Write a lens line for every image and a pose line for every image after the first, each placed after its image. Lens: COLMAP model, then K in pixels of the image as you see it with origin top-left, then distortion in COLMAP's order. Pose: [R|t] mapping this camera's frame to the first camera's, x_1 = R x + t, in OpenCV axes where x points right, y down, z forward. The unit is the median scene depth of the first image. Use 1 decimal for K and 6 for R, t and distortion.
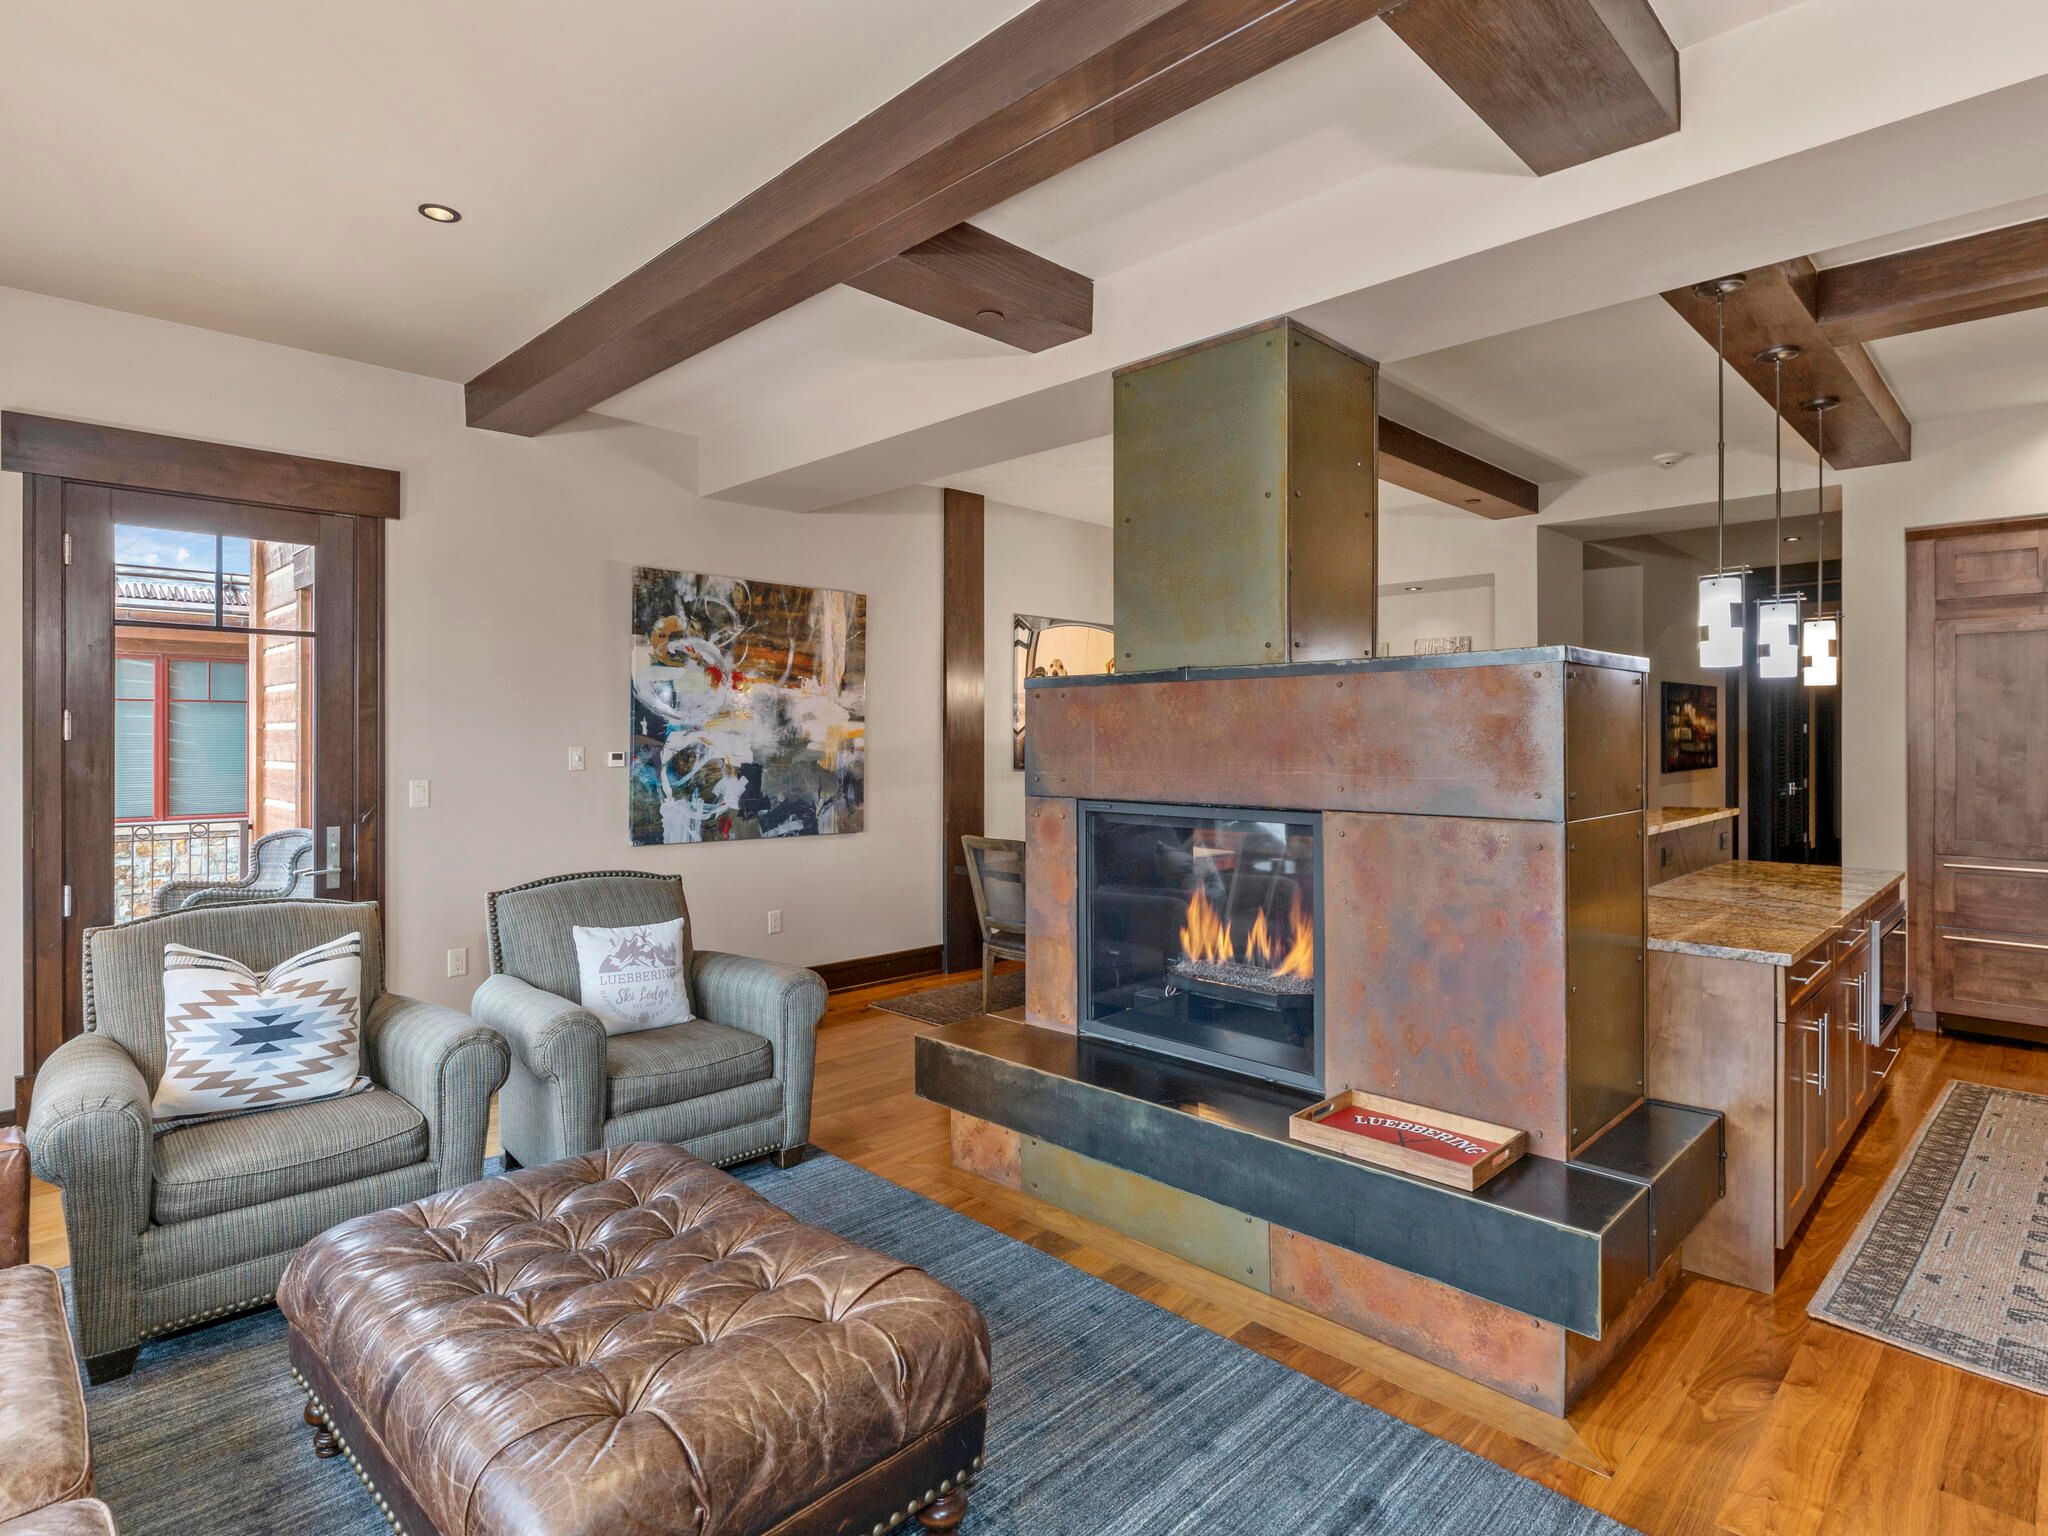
lens RADIAL K [[1090.9, 0, 1028.2], [0, 1090.9, 768.6], [0, 0, 1]] dist [-0.006040, -0.000059]
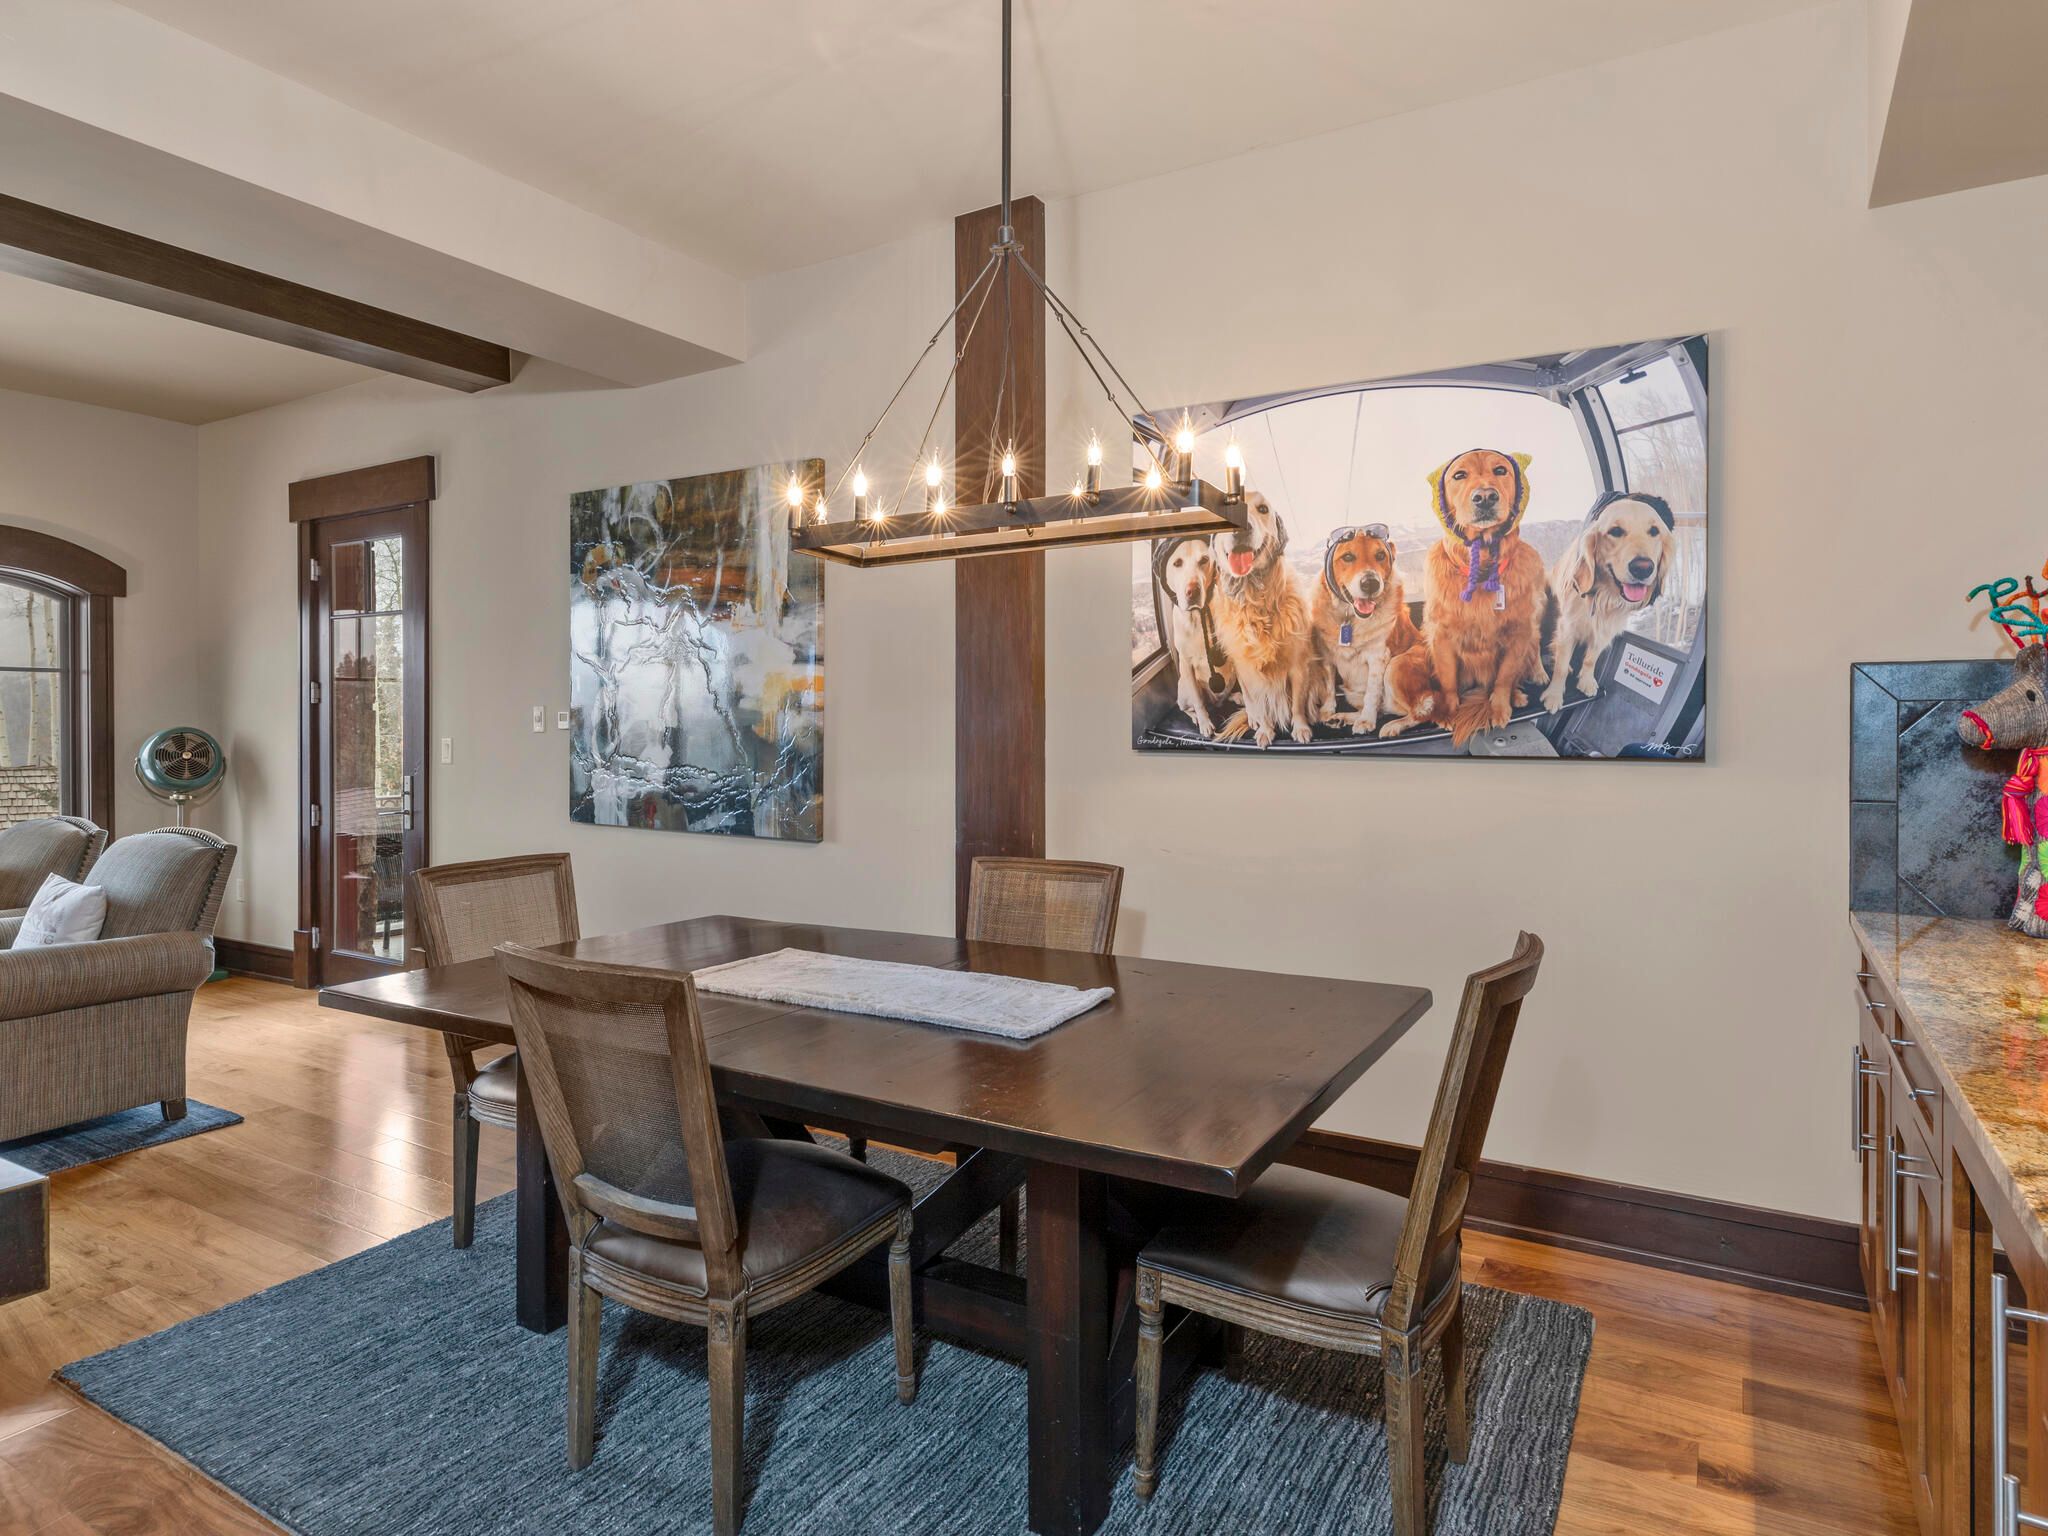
lens RADIAL K [[1169.6, 0, 1031.3], [0, 1169.6, 751.1], [0, 0, 1]] dist [-0.013855, 0.002579]
pose [[0.245433, 0.019852, -0.969210, 0.555832], [-0.027685, 0.999526, 0.013462, -0.006169], [0.969018, 0.023529, 0.245867, 1.018410]]
